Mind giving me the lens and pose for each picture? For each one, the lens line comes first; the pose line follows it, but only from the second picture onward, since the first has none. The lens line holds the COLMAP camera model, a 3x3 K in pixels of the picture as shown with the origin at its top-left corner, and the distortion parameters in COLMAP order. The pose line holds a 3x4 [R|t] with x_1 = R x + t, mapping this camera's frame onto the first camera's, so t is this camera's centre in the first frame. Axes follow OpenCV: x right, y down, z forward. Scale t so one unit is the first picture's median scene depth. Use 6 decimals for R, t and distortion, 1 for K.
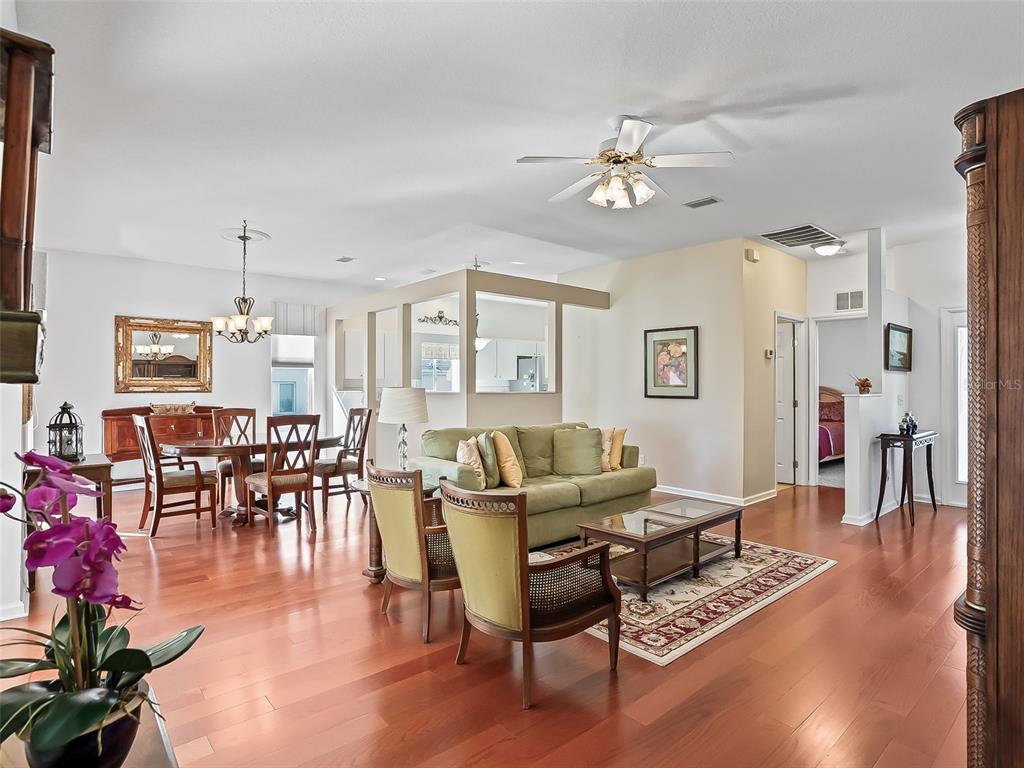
lens RADIAL K [[565.1, 0, 512.3], [0, 565.1, 385.2], [0, 0, 1]] dist [-0.046289, -0.000217]
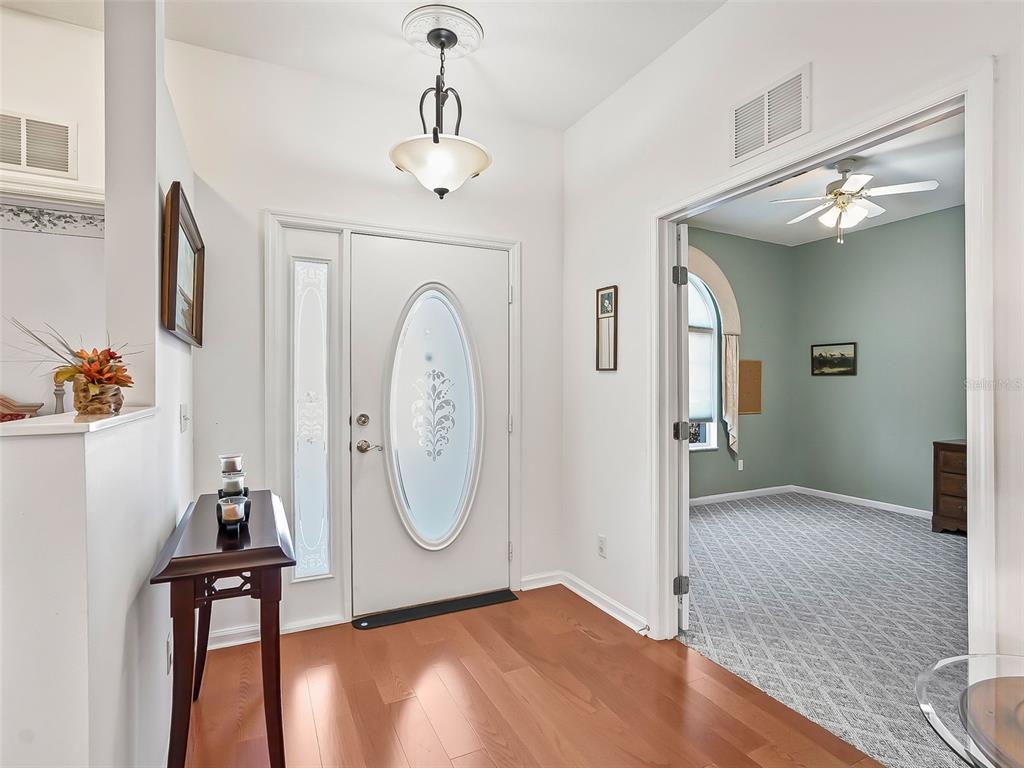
lens RADIAL K [[522.4, 0, 508.9], [0, 522.4, 388.4], [0, 0, 1]] dist [-0.034702, 0.001677]
pose [[0.264387, -0.011090, 0.964353, 0.629857], [-0.005700, 0.999898, 0.013061, 0.001064], [-0.964400, -0.008950, 0.264297, 1.035862]]
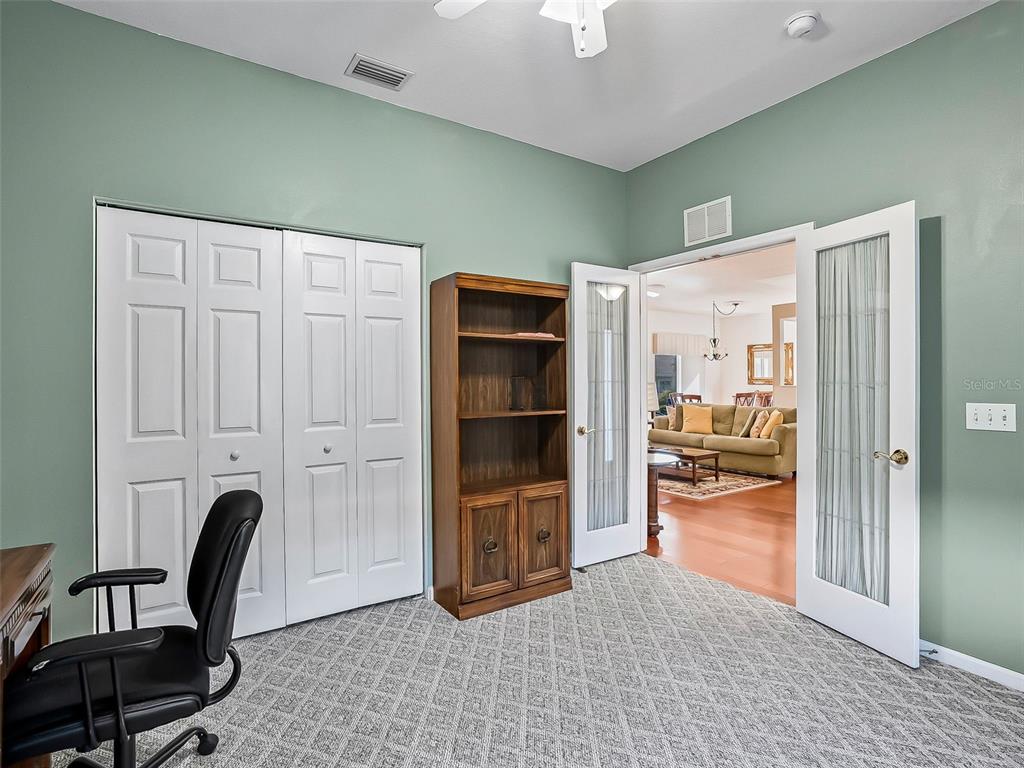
lens RADIAL K [[522.4, 0, 508.9], [0, 522.4, 388.4], [0, 0, 1]] dist [-0.034702, 0.001677]
pose [[-0.140802, 0.016122, -0.989906, 2.068307], [0.004984, 0.999866, 0.015575, -0.008661], [0.990025, -0.002741, -0.140864, 0.695699]]
